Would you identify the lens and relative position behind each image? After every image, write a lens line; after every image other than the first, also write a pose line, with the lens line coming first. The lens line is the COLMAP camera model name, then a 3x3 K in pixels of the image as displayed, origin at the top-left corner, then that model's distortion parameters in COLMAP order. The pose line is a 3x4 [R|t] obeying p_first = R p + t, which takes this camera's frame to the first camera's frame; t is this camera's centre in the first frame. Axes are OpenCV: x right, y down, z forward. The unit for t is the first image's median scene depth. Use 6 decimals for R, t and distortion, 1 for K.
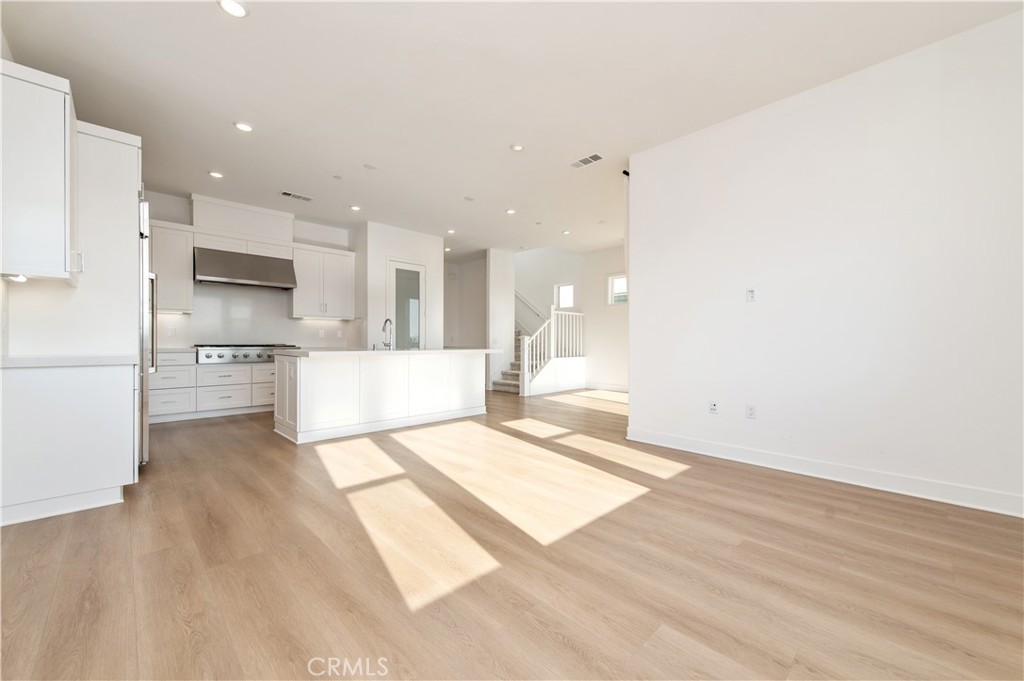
lens RADIAL K [[405.1, 0, 512.1], [0, 405.1, 333.0], [0, 0, 1]] dist [0.012513, -0.000233]
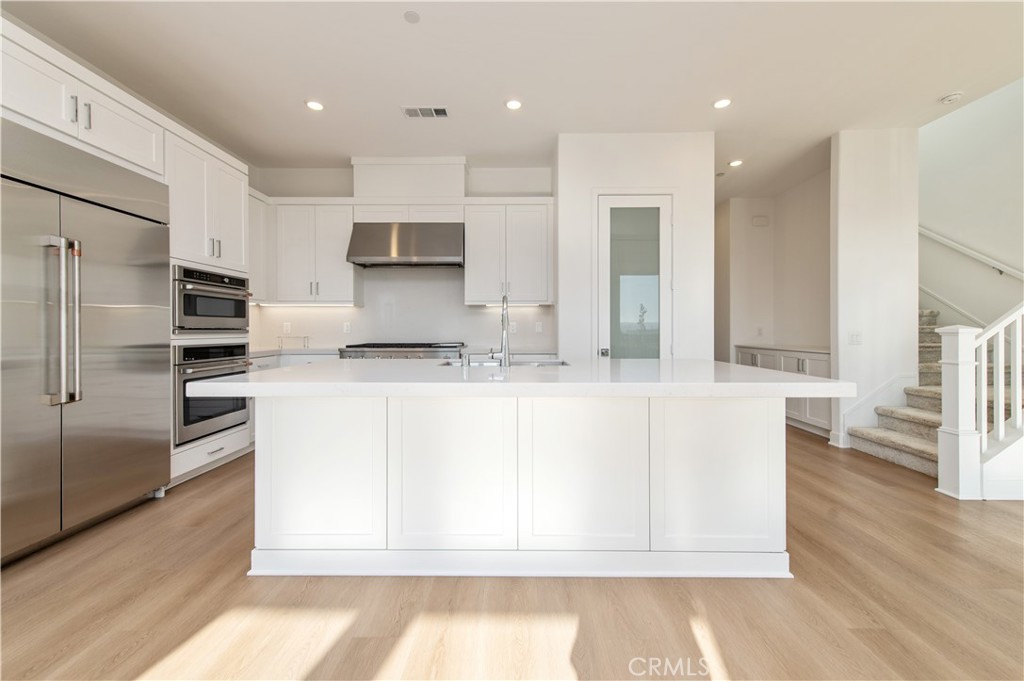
lens RADIAL K [[405.1, 0, 512.1], [0, 405.1, 333.0], [0, 0, 1]] dist [0.012513, -0.000233]
pose [[0.711422, -0.003076, -0.702758, 0.005551], [0.018842, 0.999714, 0.014699, 0.000700], [0.702512, -0.023698, 0.711277, 0.461388]]
